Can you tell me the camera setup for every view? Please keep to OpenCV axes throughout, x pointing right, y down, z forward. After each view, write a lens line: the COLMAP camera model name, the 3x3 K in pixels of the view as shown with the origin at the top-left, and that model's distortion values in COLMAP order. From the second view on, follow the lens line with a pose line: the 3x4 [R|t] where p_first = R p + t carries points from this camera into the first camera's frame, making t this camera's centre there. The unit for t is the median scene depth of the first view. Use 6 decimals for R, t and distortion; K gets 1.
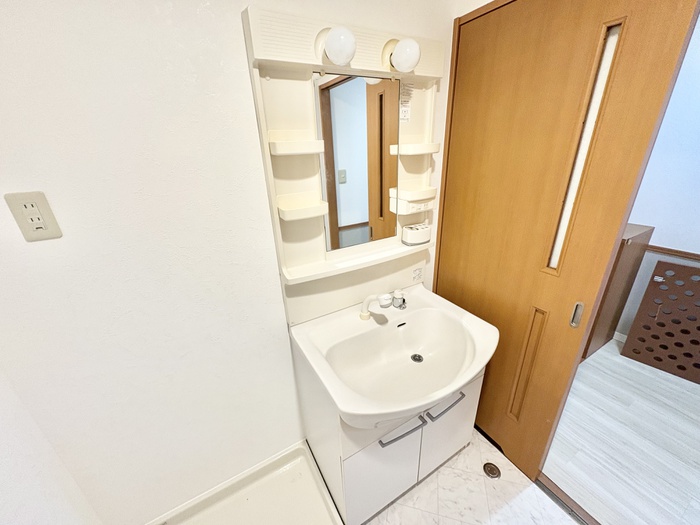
lens RADIAL K [[280.5, 0, 350.1], [0, 280.5, 261.6], [0, 0, 1]] dist [-0.000205, -0.000847]
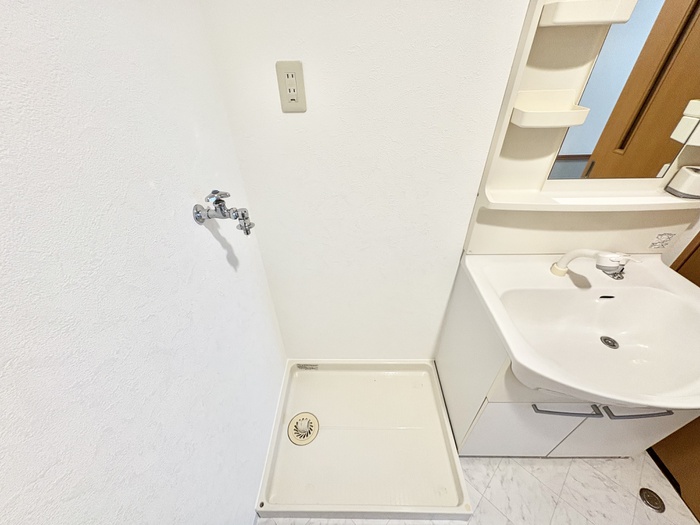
lens RADIAL K [[280.5, 0, 353.1], [0, 280.5, 262.2], [0, 0, 1]] dist [-0.000205, -0.000847]
pose [[0.858449, 0.323292, -0.398181, -0.146066], [-0.209304, 0.929562, 0.303490, 0.050101], [0.468250, -0.177190, 0.865648, 0.023740]]
